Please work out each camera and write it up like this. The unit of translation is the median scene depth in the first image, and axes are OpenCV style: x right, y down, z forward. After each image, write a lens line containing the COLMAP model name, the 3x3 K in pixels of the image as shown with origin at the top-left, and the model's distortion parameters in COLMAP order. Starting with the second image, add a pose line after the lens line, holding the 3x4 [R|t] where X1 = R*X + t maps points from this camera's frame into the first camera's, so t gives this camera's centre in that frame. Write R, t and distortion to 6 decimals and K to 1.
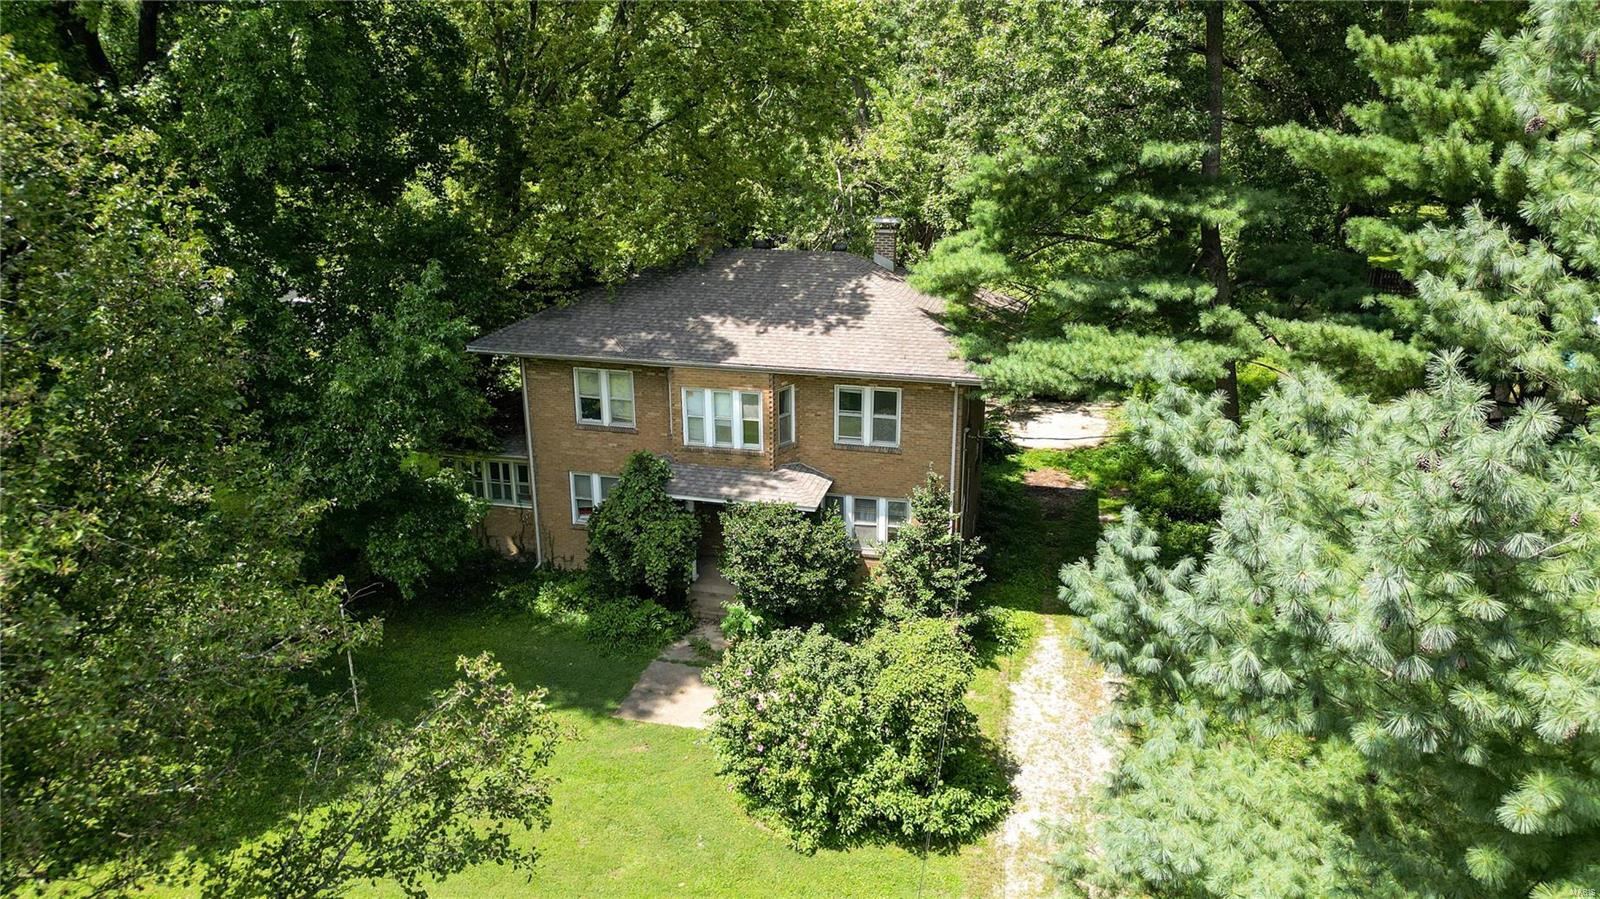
lens RADIAL K [[1087.0, 0, 800.0], [0, 1087.0, 449.5], [0, 0, 1]] dist [0.005029, 0.000682]
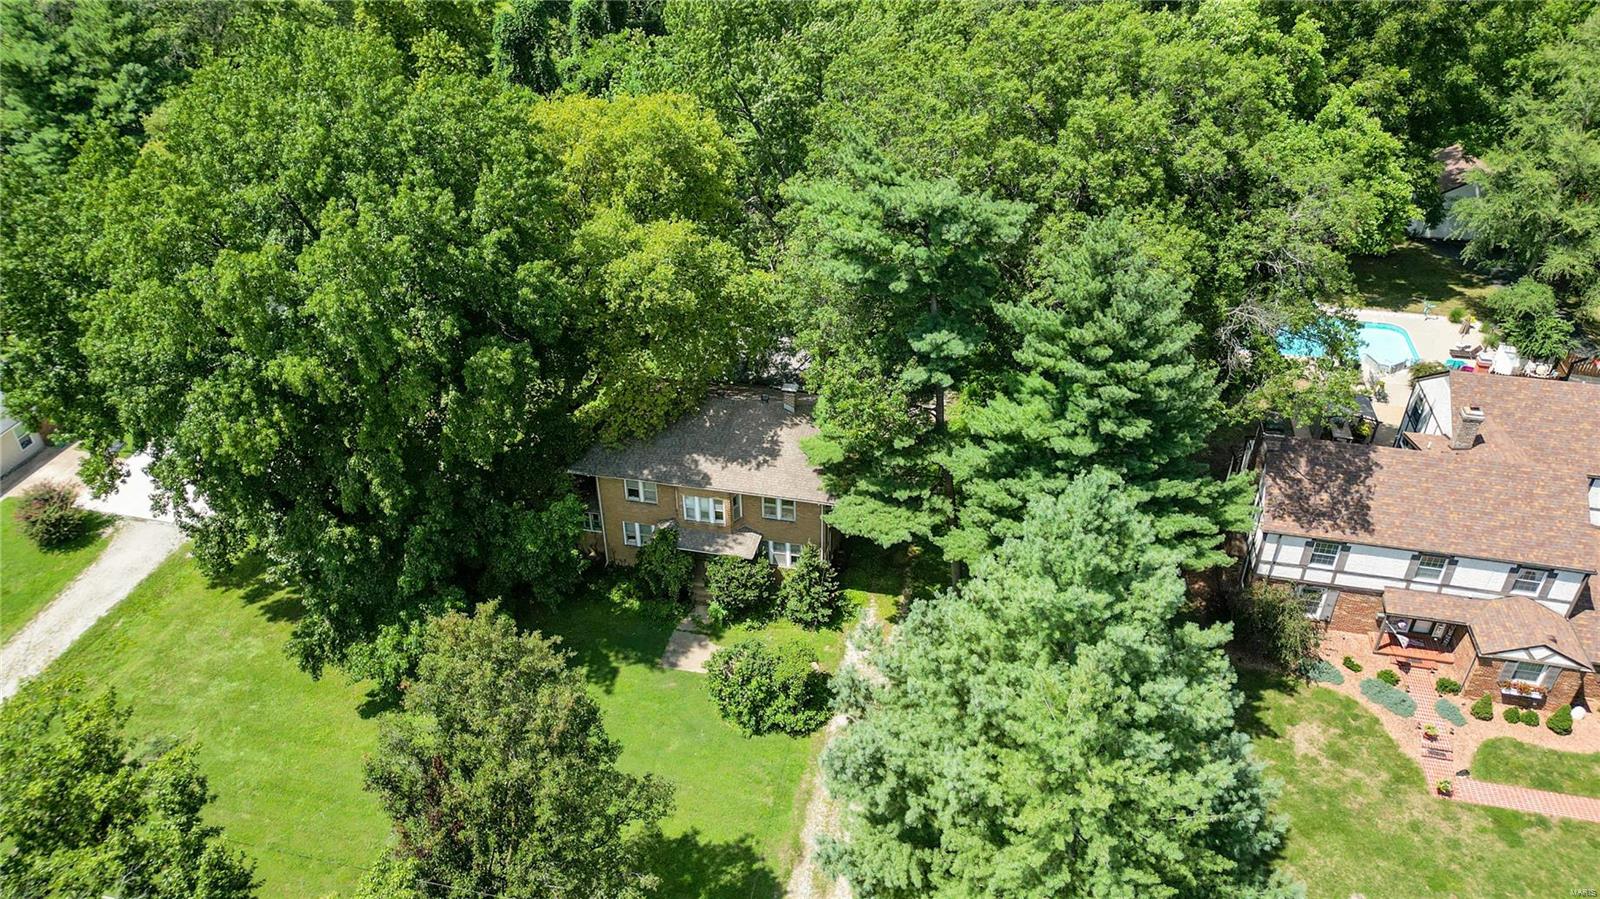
lens RADIAL K [[1087.0, 0, 800.0], [0, 1087.0, 449.5], [0, 0, 1]] dist [0.005029, 0.000682]
pose [[0.999622, -0.017172, 0.021483, 0.059813], [0.011098, 0.966557, 0.256213, -0.630431], [-0.025164, -0.255878, 0.966382, -0.856576]]
